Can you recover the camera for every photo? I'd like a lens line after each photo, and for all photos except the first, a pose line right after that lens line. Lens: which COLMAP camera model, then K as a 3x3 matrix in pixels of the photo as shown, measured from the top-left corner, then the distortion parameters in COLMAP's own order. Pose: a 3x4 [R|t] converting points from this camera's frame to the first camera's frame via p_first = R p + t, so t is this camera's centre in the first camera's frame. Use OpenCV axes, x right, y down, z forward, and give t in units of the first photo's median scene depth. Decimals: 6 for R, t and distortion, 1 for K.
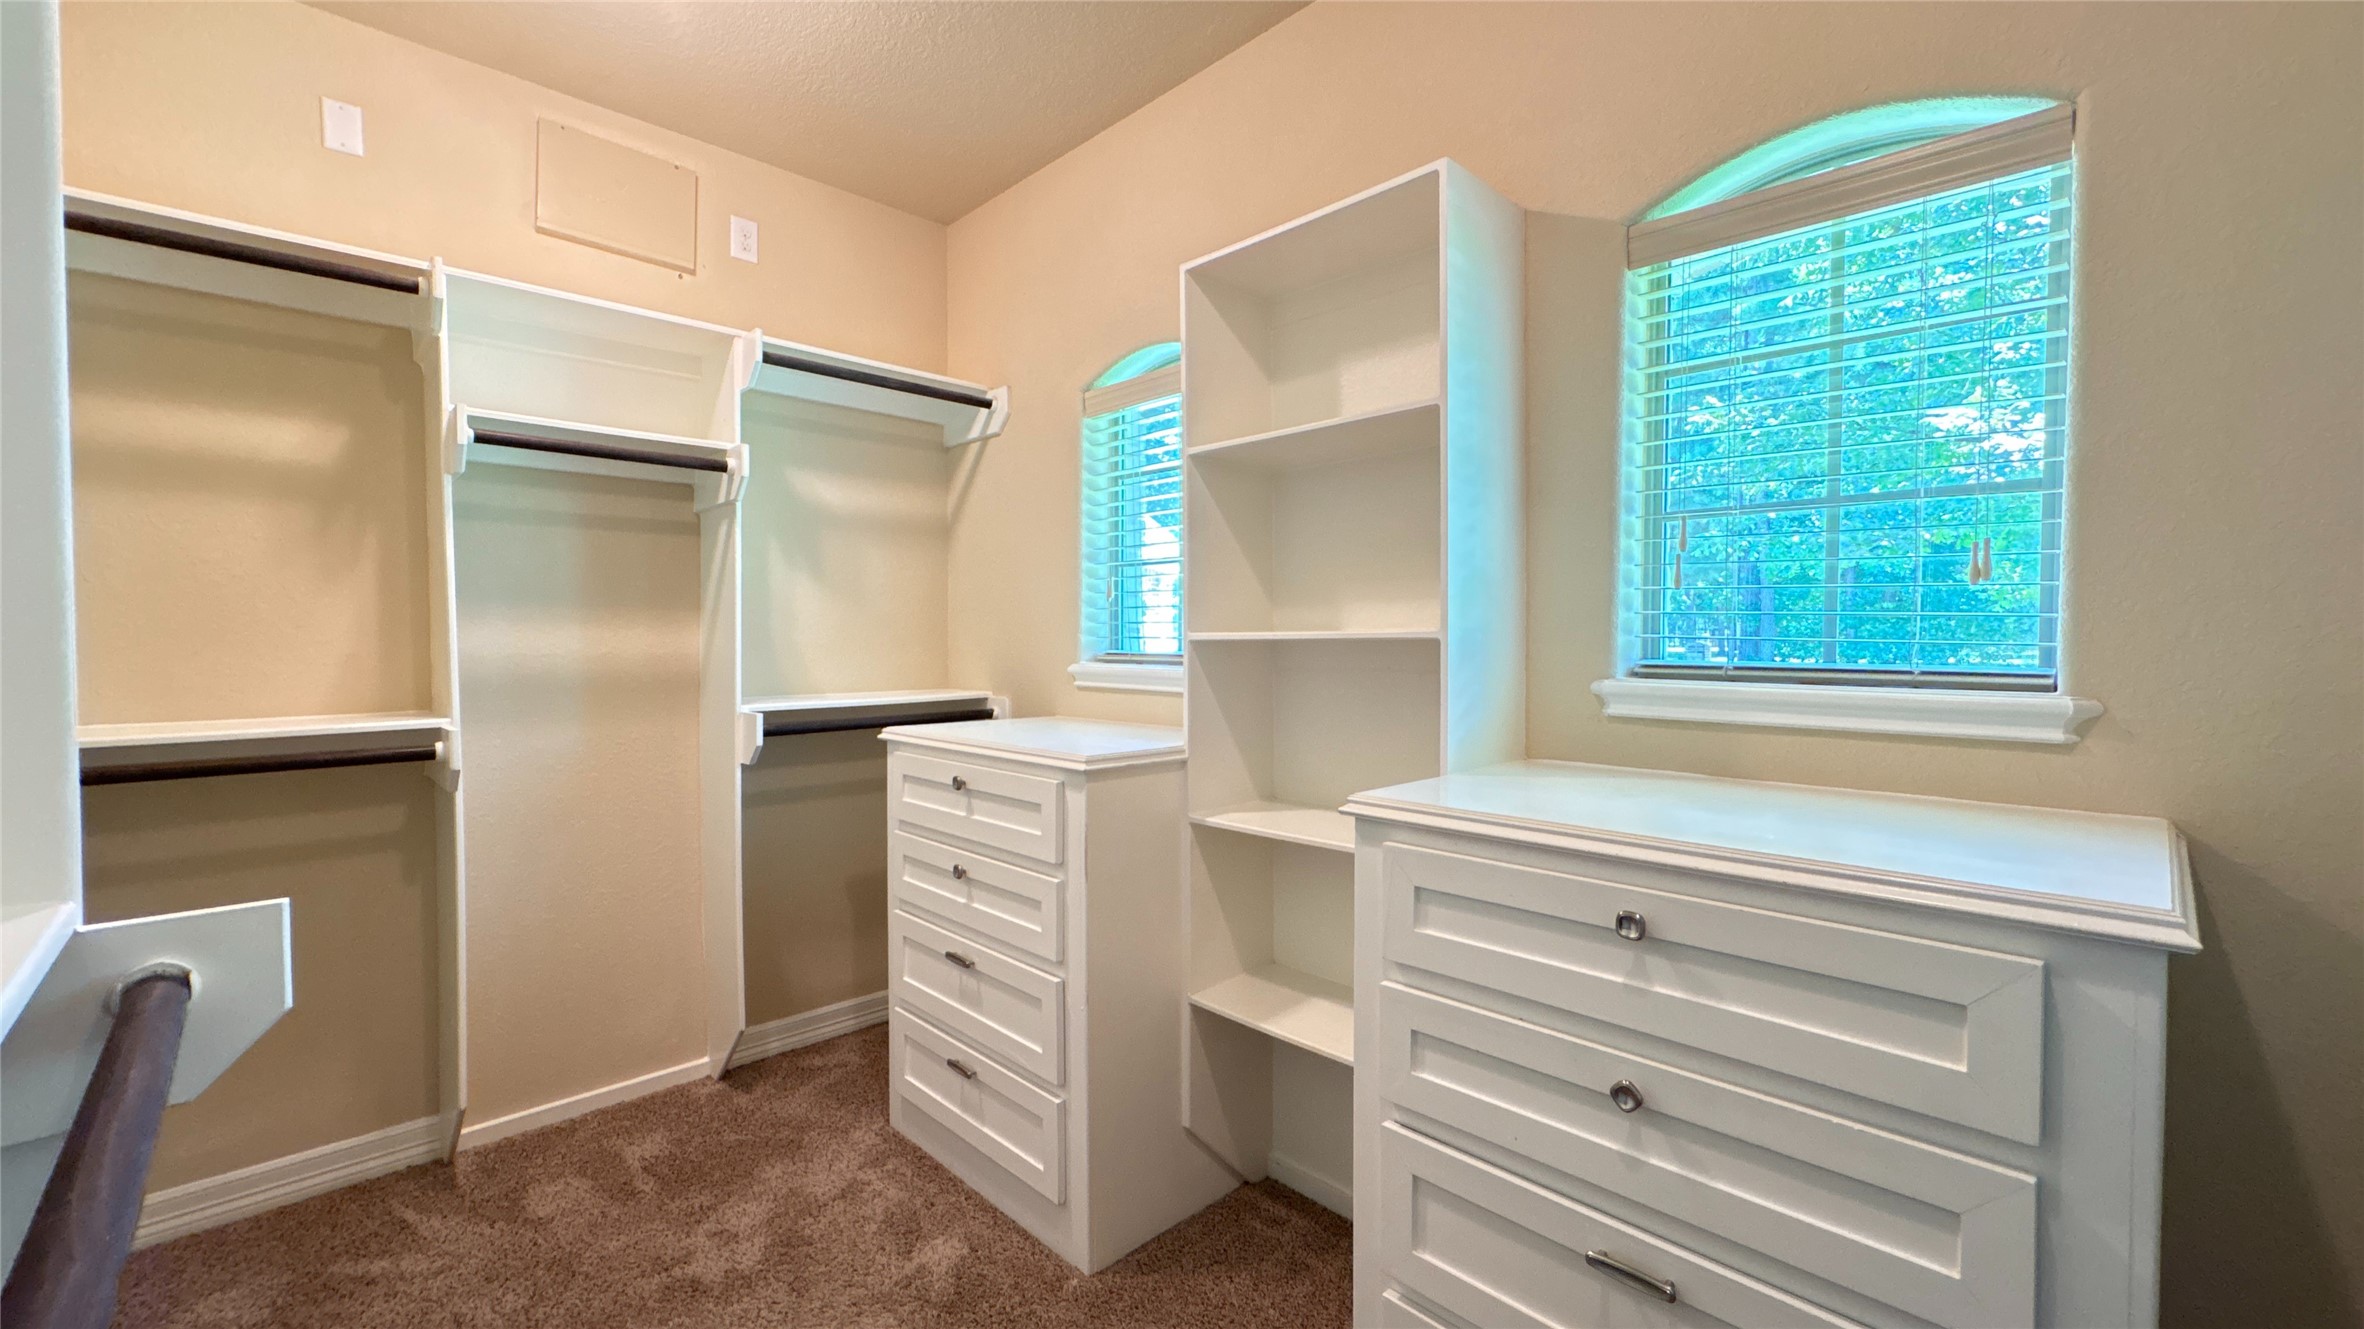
lens RADIAL K [[847.4, 0, 1187.0], [0, 847.4, 700.5], [0, 0, 1]] dist [-0.034889, 0.000021]
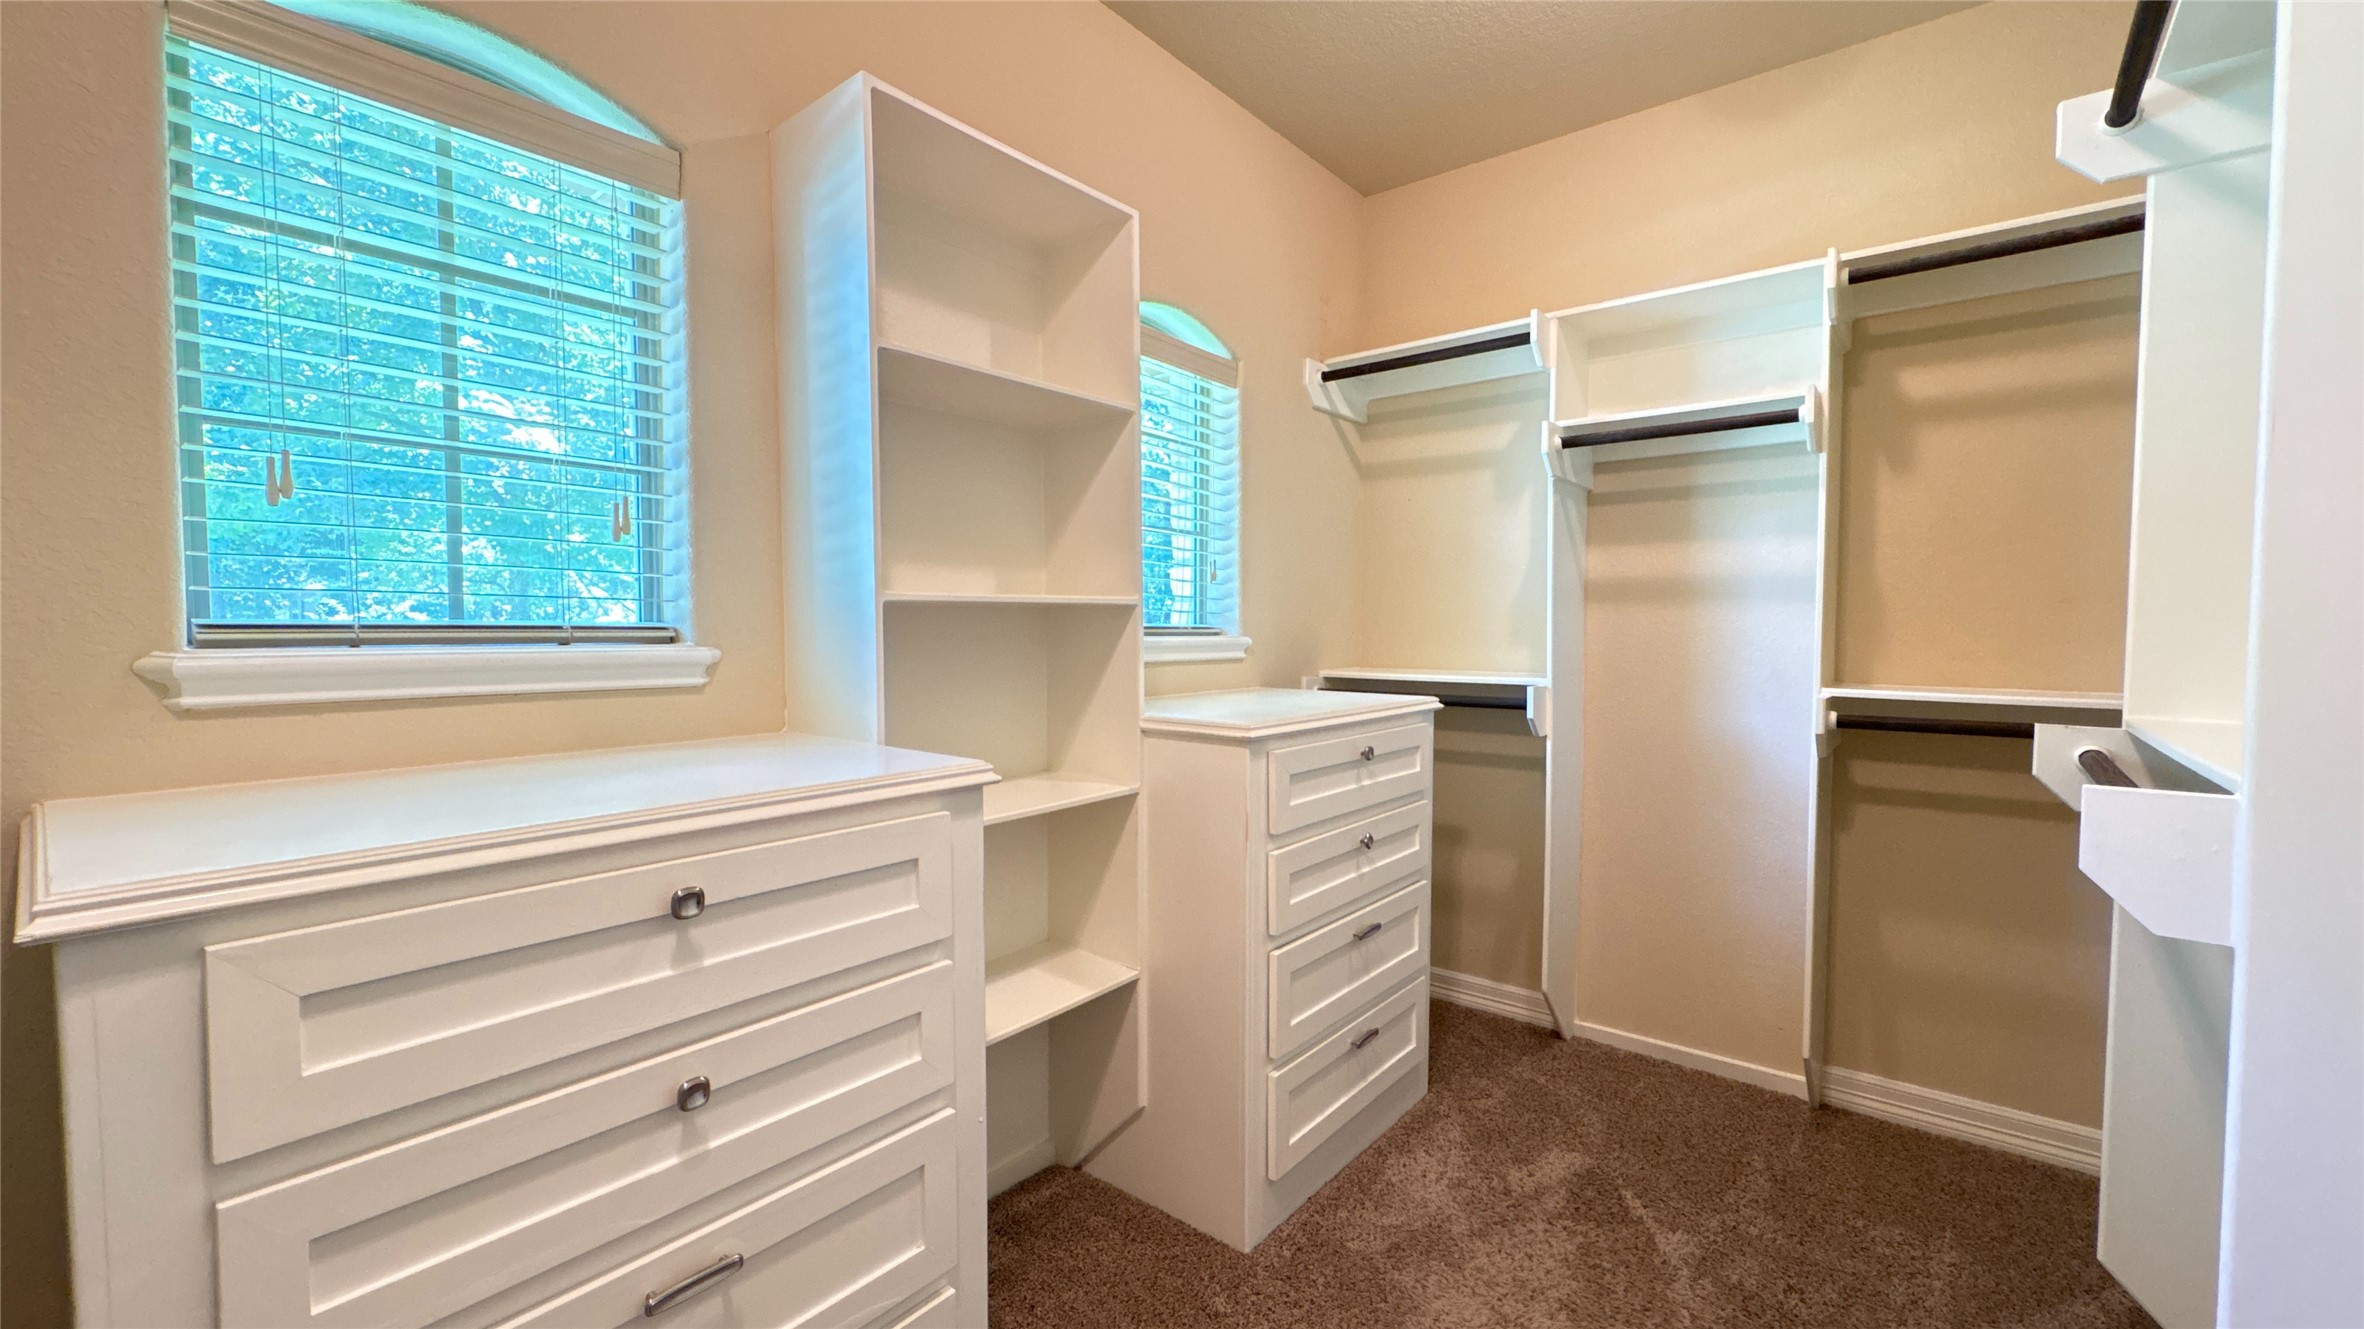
lens RADIAL K [[941.2, 0, 1180.2], [0, 941.2, 662.8], [0, 0, 1]] dist [-0.000067, 0.000089]
pose [[-0.070724, -0.055151, 0.995970, -0.799221], [0.049920, 0.997024, 0.058754, -0.053713], [-0.996246, 0.053874, -0.067760, 0.748291]]
